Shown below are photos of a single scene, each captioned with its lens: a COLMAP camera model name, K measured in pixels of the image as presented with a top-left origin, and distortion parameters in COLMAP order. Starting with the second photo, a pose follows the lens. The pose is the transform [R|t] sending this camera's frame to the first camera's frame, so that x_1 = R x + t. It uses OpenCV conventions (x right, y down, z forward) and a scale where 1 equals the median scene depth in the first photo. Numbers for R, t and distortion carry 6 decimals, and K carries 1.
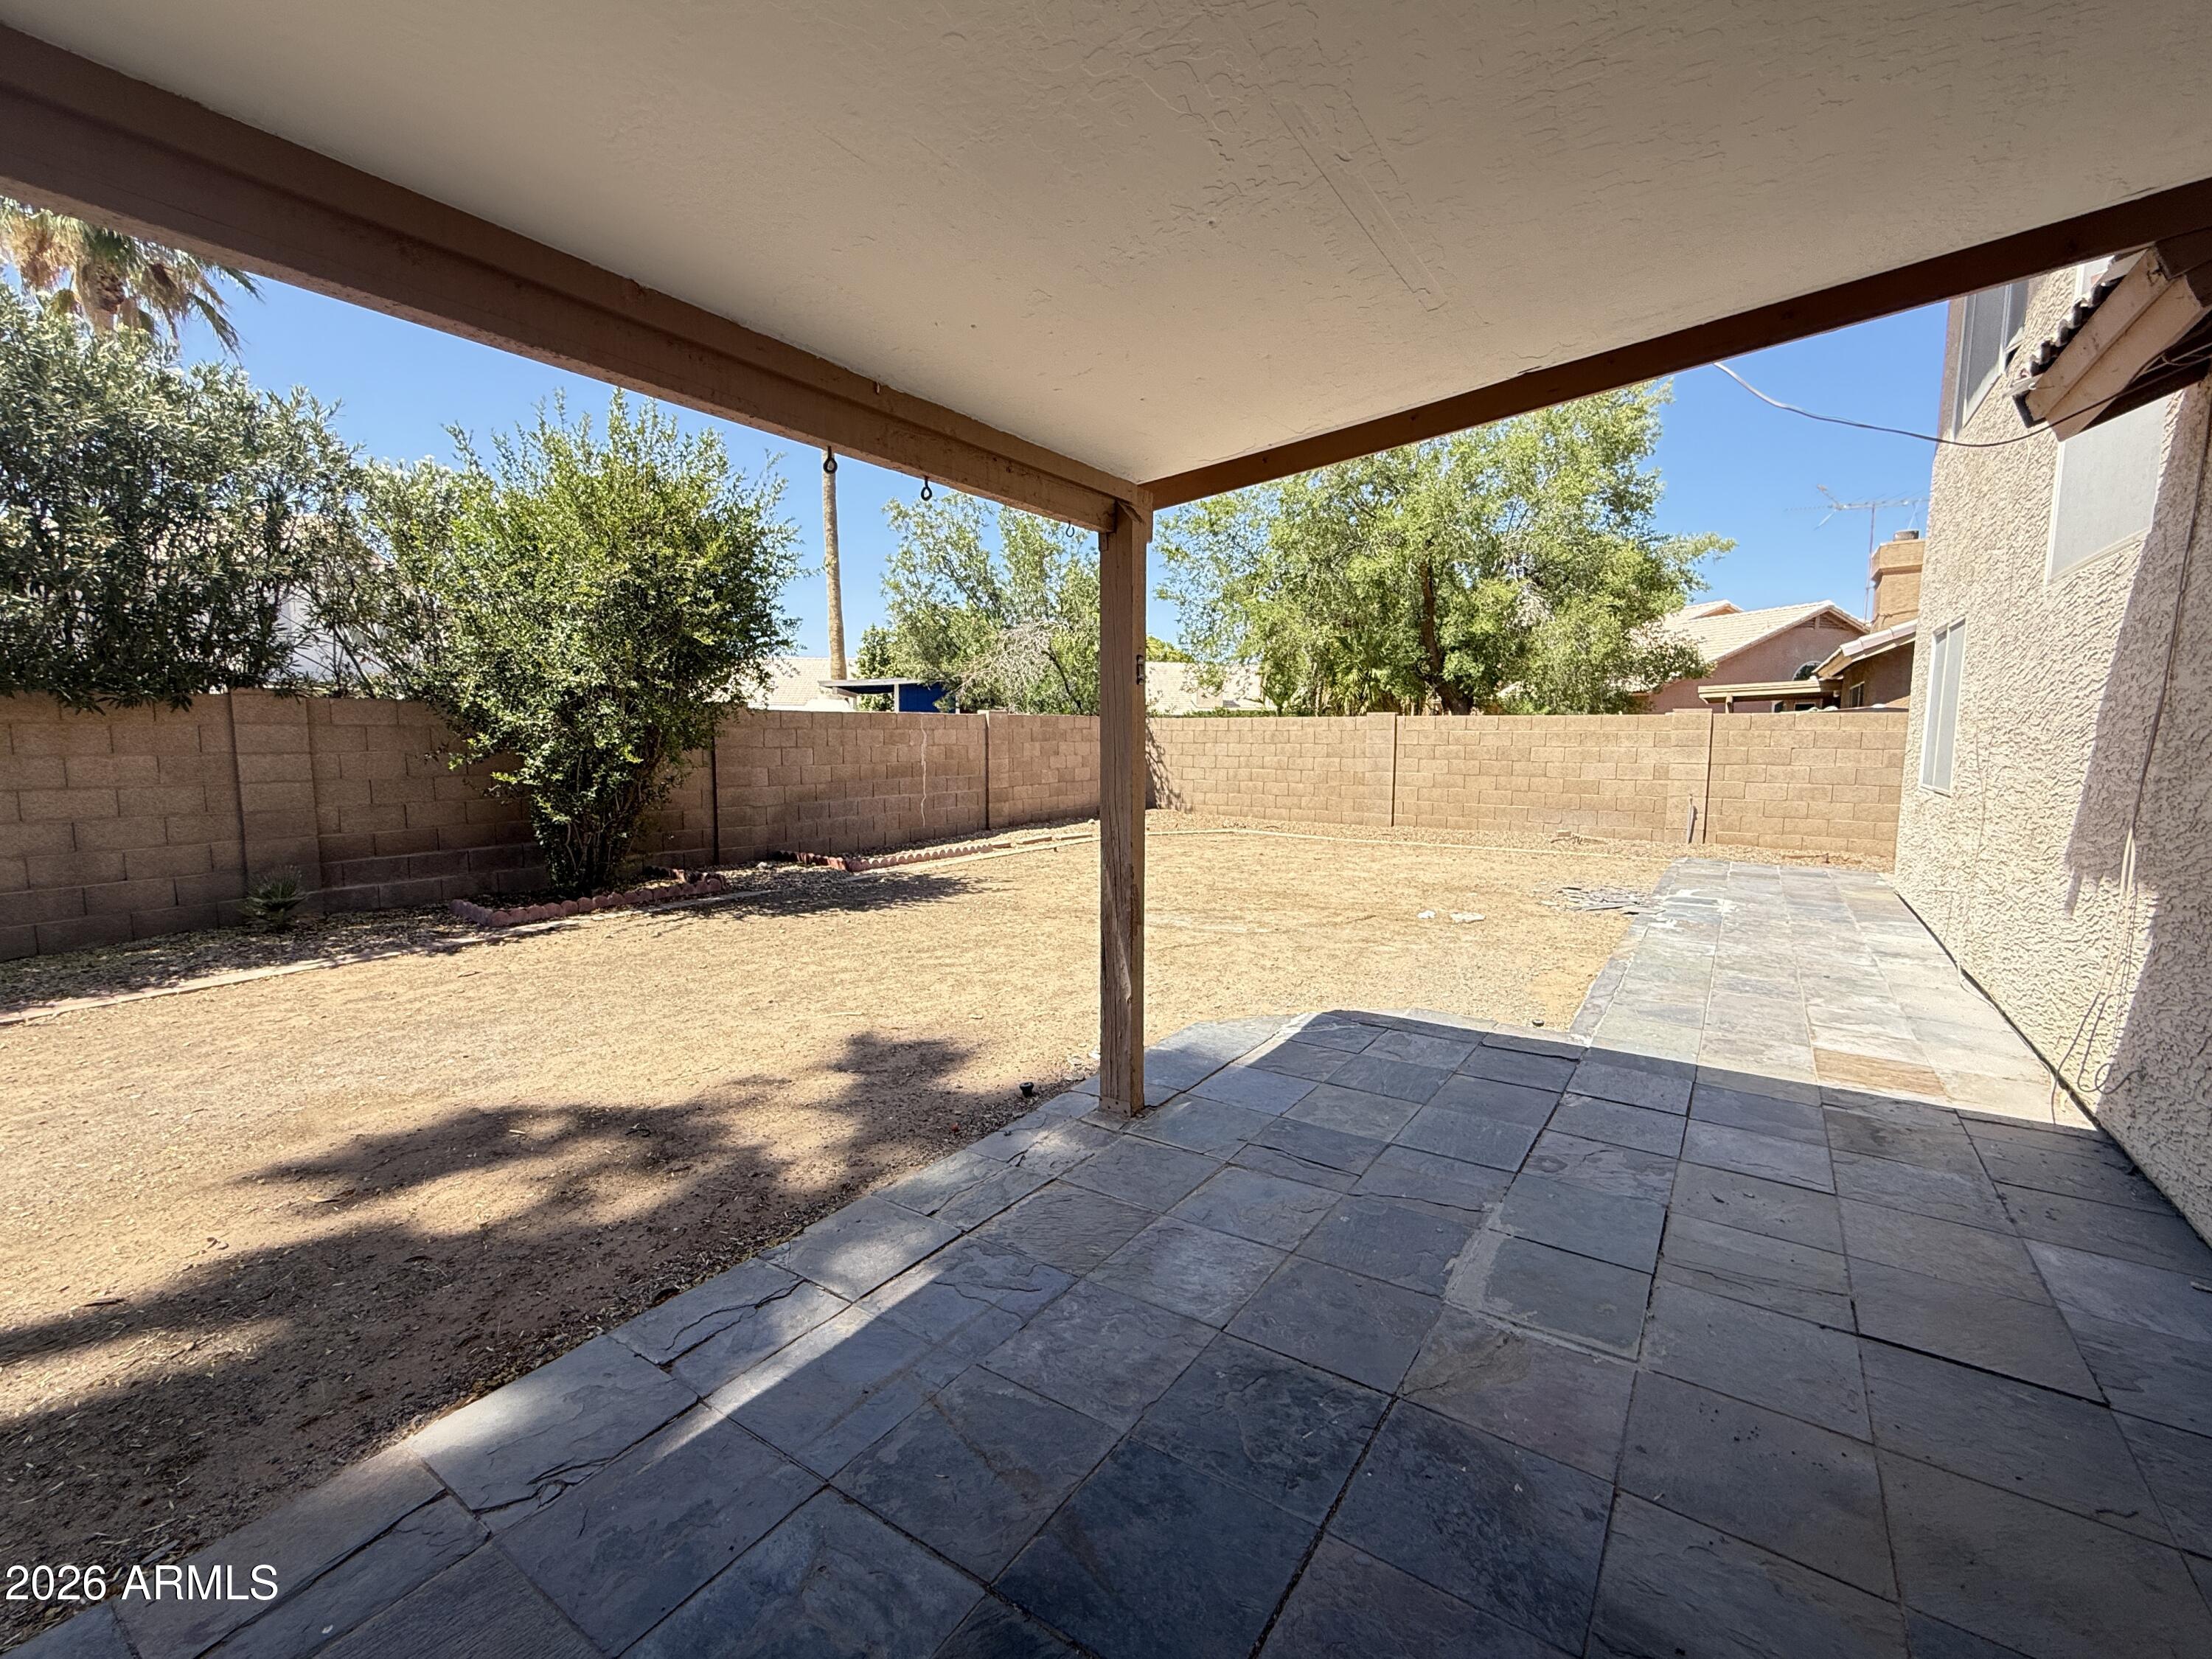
lens RADIAL K [[938.1, 0, 1103.5], [0, 938.1, 824.9], [0, 0, 1]] dist [0.001691, -0.000897]
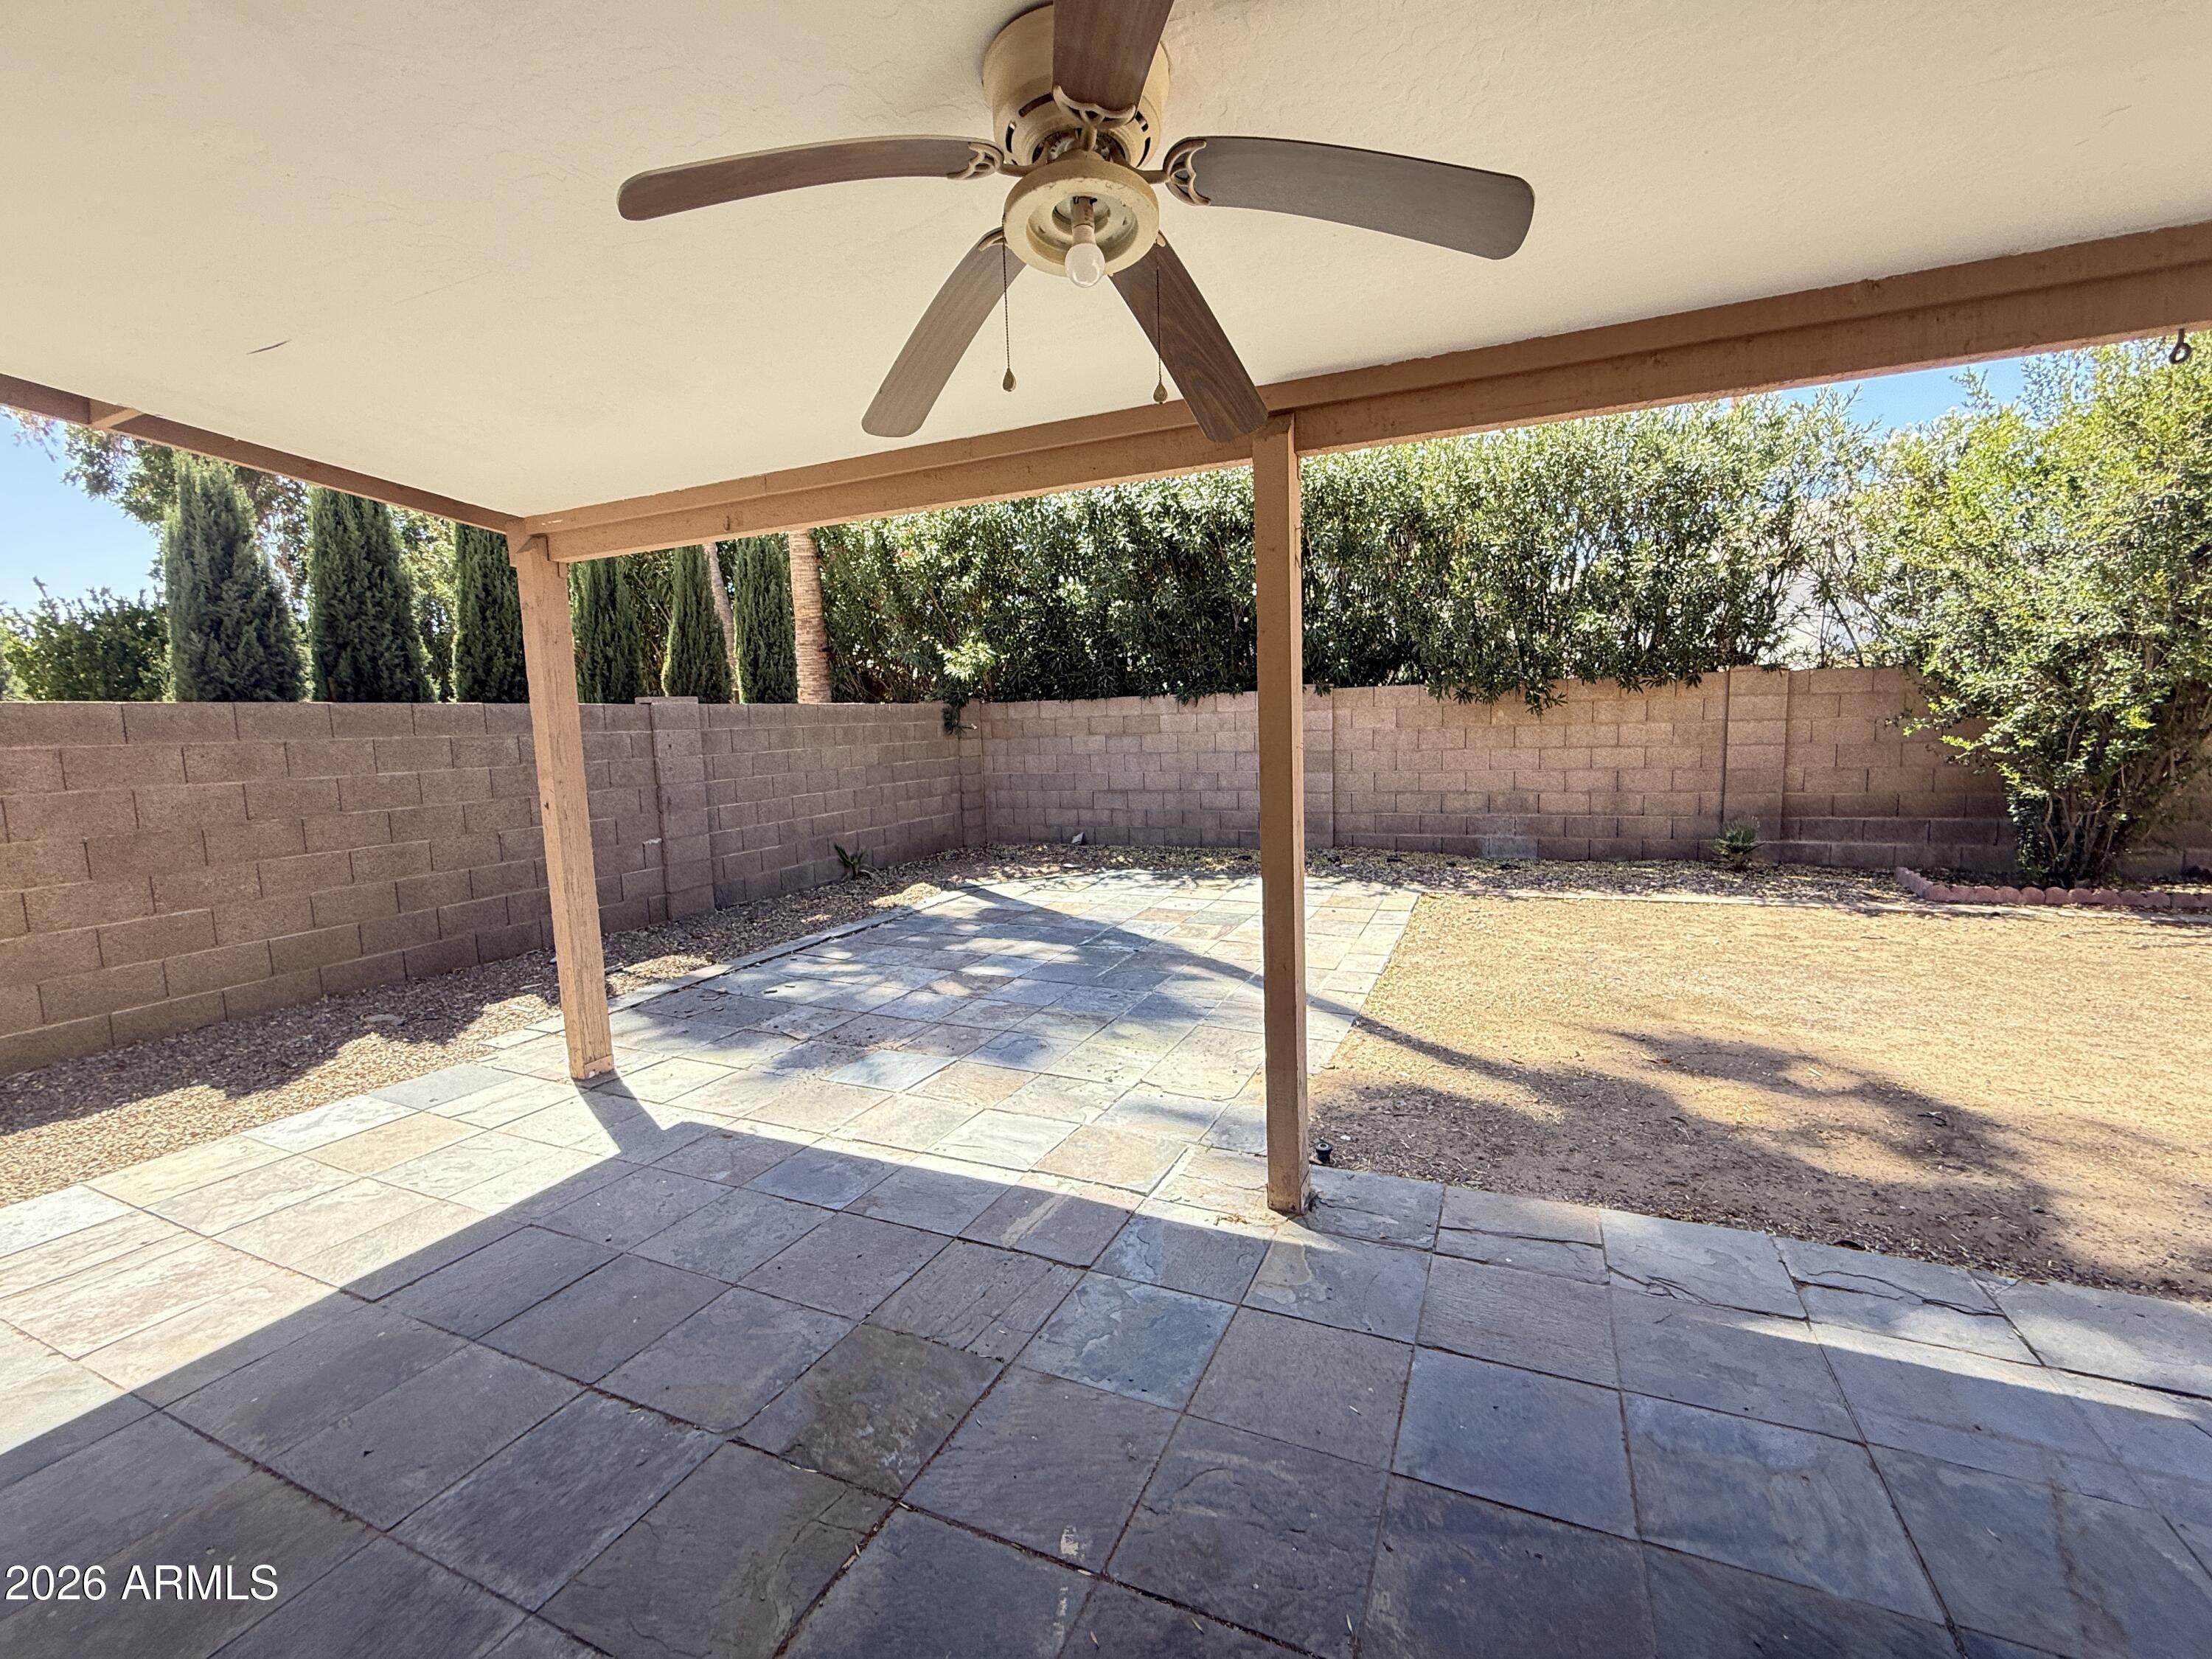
lens RADIAL K [[938.1, 0, 1110.9], [0, 938.1, 834.4], [0, 0, 1]] dist [0.001691, -0.000897]
pose [[0.182256, 0.111676, -0.976888, 0.148446], [-0.064787, 0.992734, 0.101400, -0.001251], [0.981114, 0.044809, 0.188167, -0.006877]]
